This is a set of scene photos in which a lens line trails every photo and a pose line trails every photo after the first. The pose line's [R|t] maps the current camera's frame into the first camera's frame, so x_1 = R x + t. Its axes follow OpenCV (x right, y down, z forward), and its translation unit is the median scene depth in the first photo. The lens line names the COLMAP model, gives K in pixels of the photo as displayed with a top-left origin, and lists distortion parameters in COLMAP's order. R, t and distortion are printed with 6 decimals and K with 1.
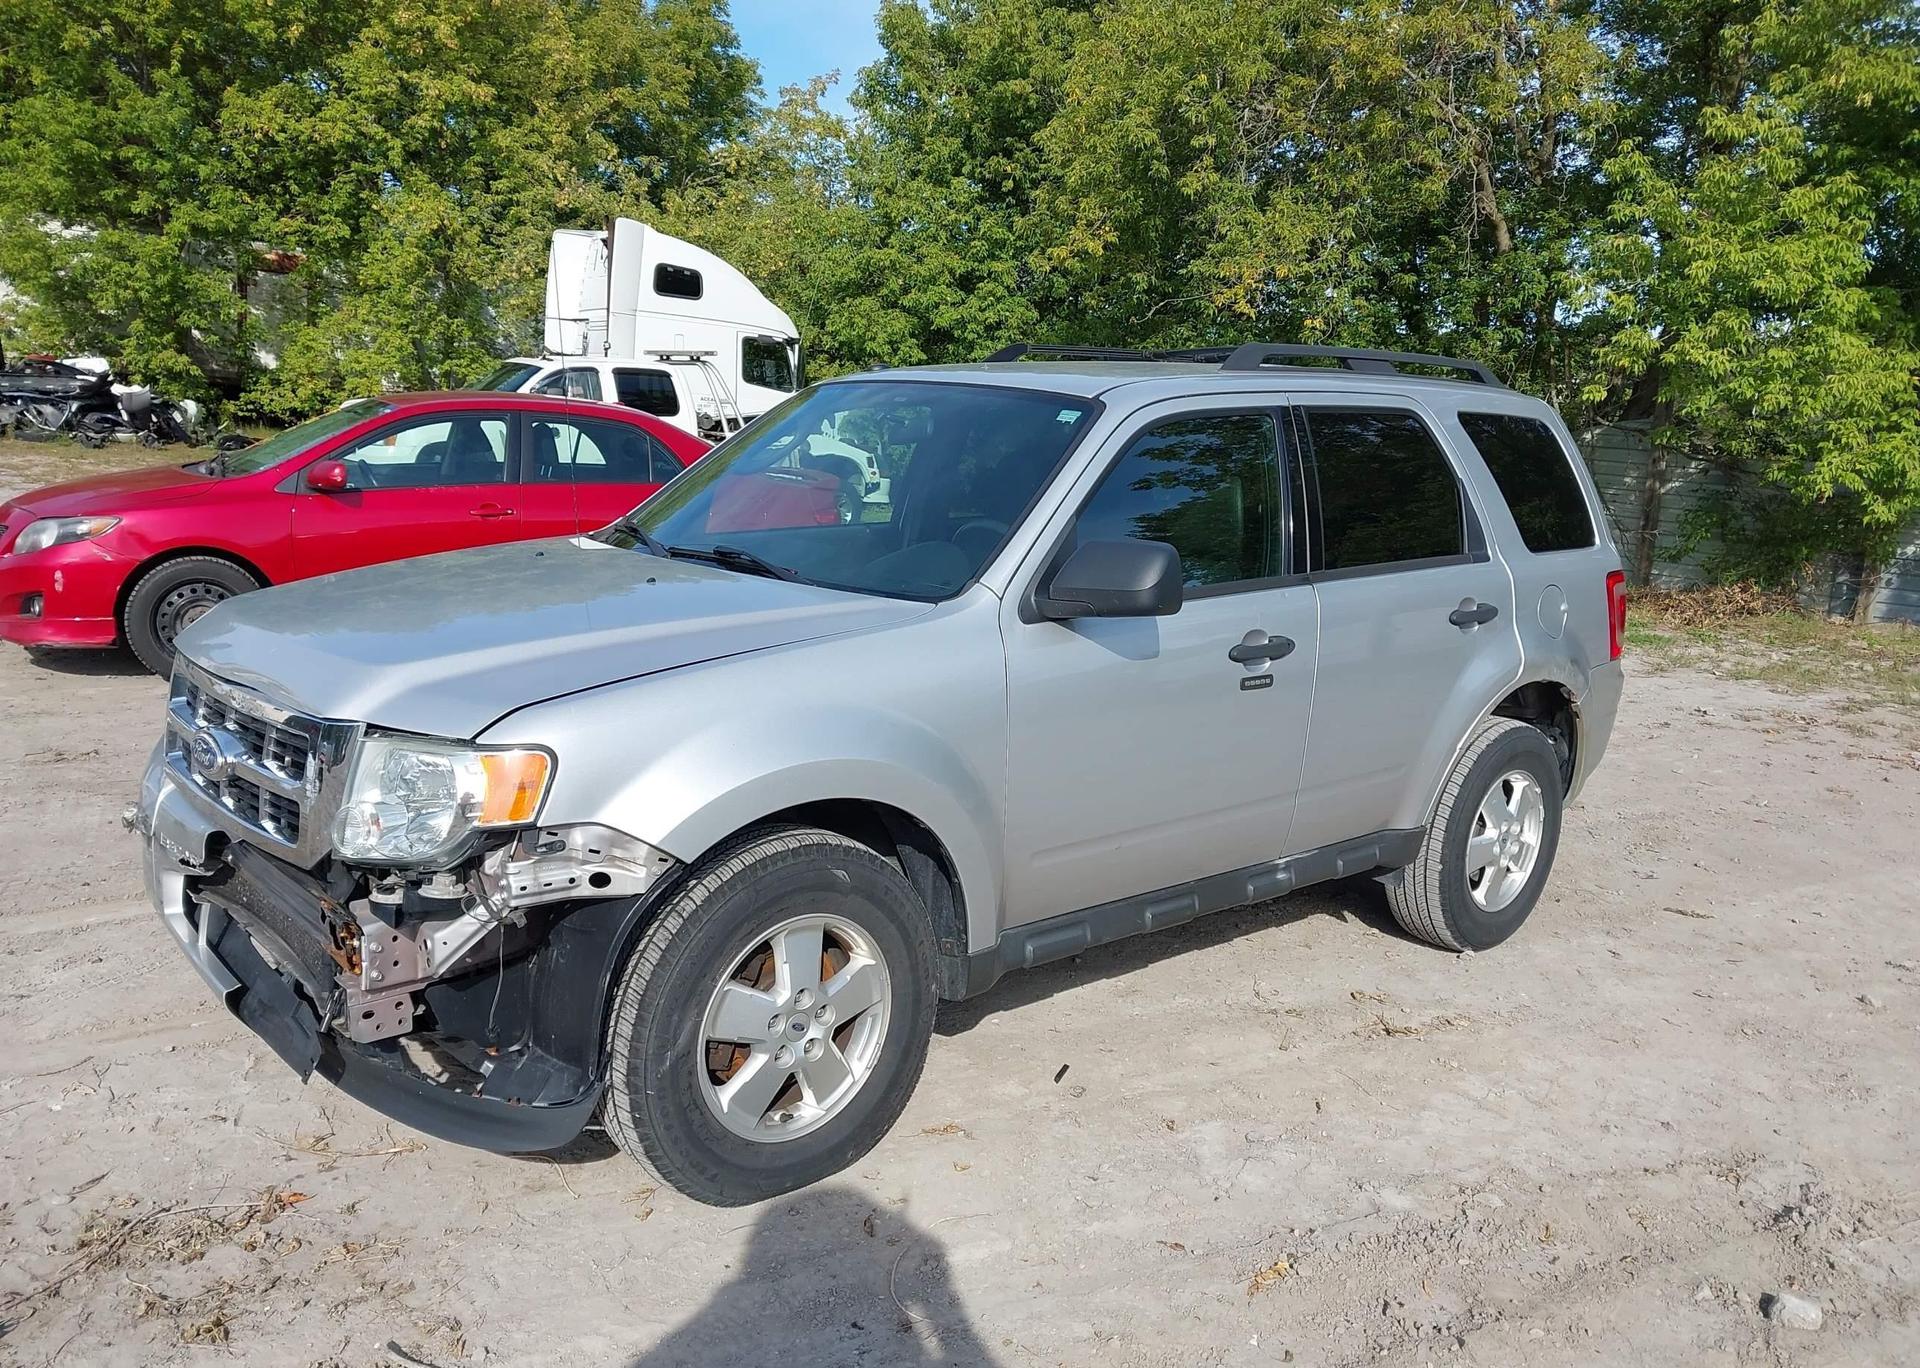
lens RADIAL K [[1533.6, 0, 955.2], [0, 1533.6, 679.3], [0, 0, 1]] dist [0.016259, -0.011661]
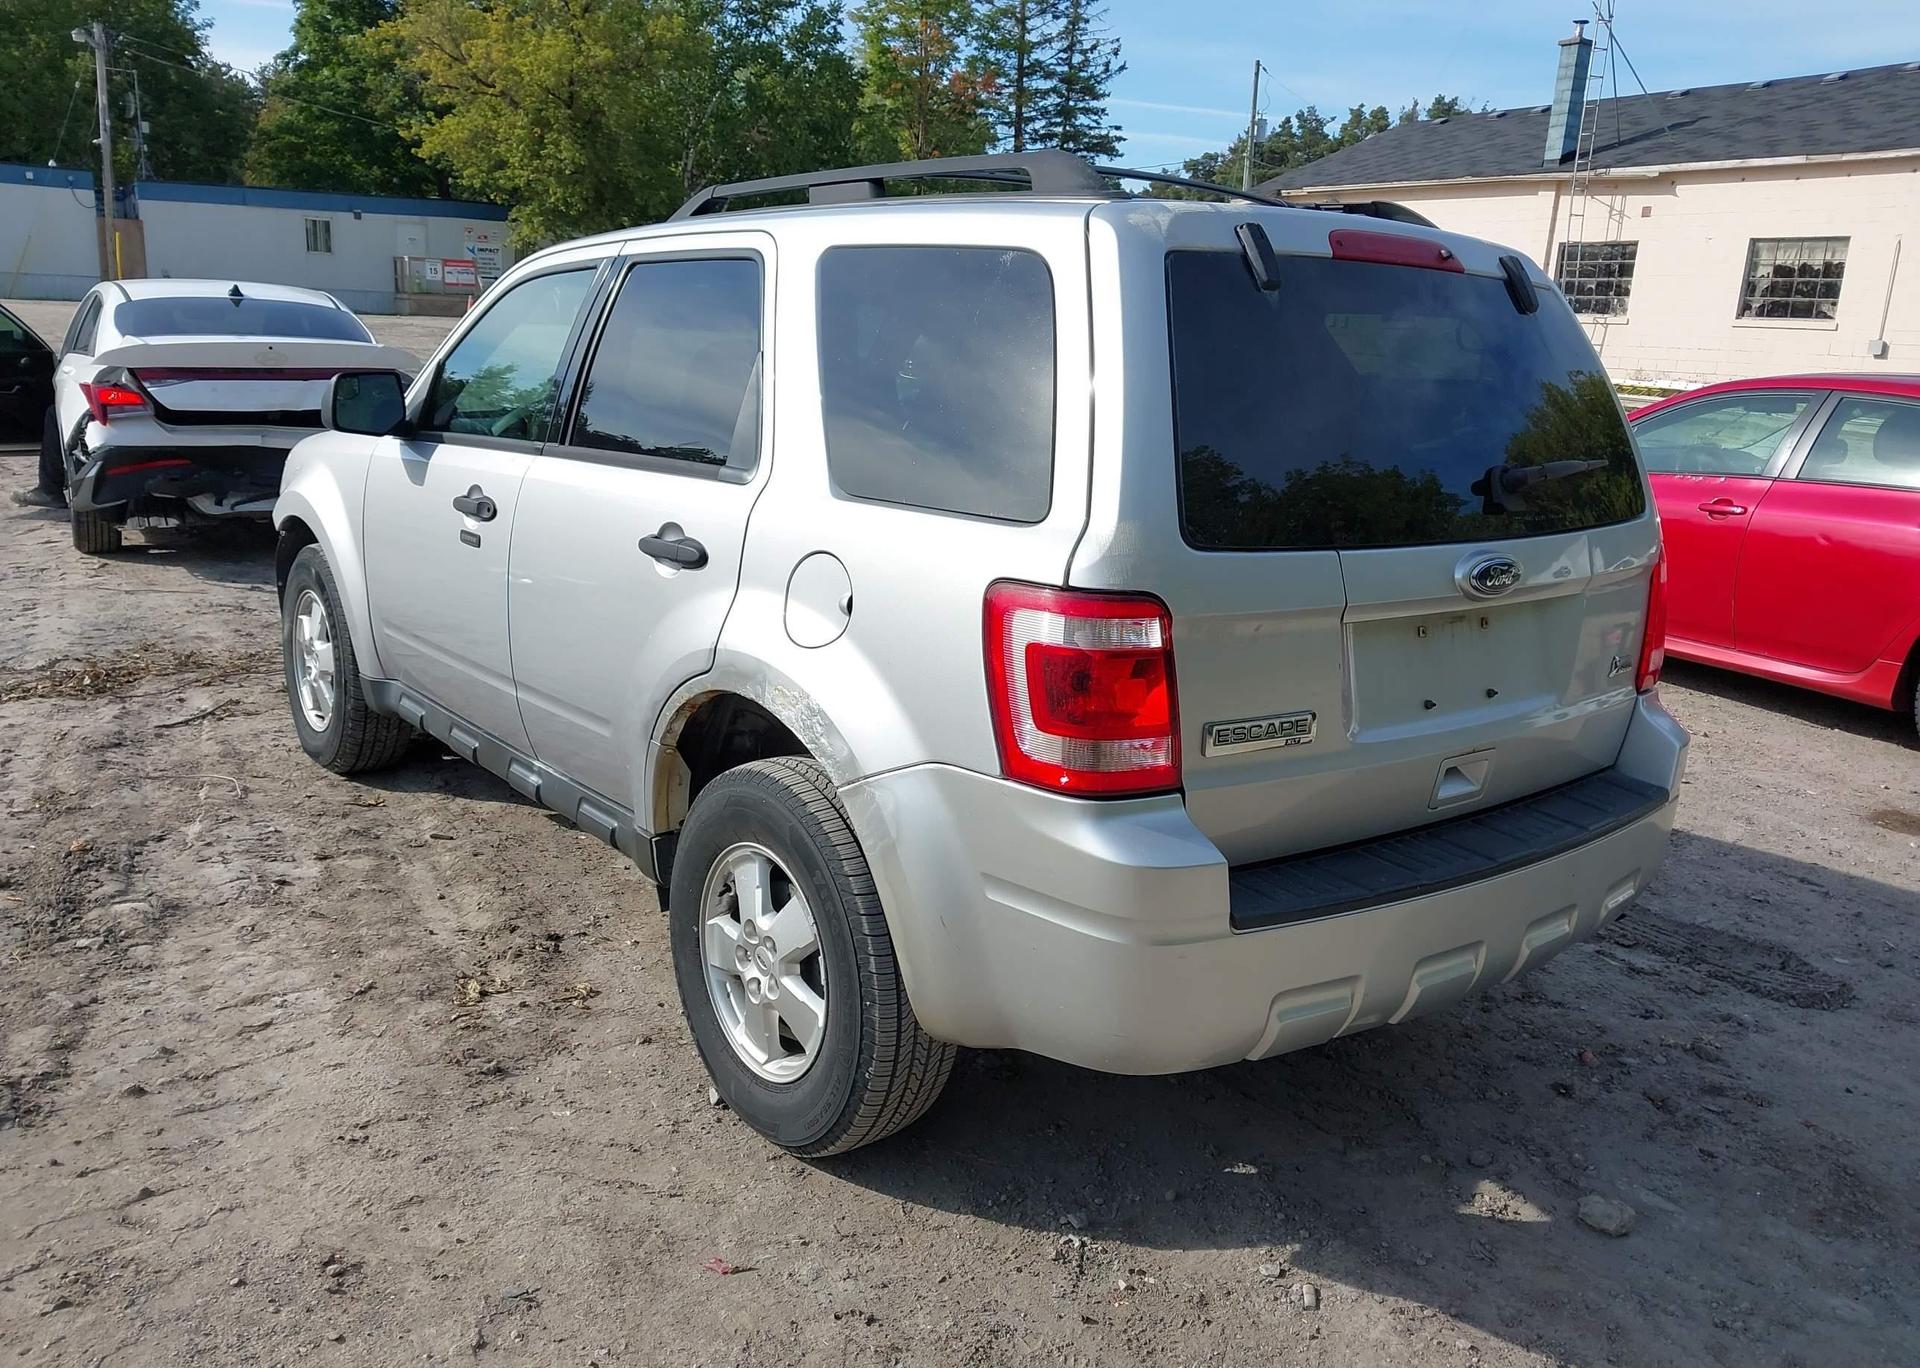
lens RADIAL K [[1533.6, 0, 955.2], [0, 1533.6, 679.3], [0, 0, 1]] dist [0.016259, -0.011661]
pose [[-0.041640, 0.173574, -0.983940, 0.234452], [-0.227715, 0.957227, 0.178498, -0.031775], [0.972837, 0.231491, -0.000334, 0.265514]]
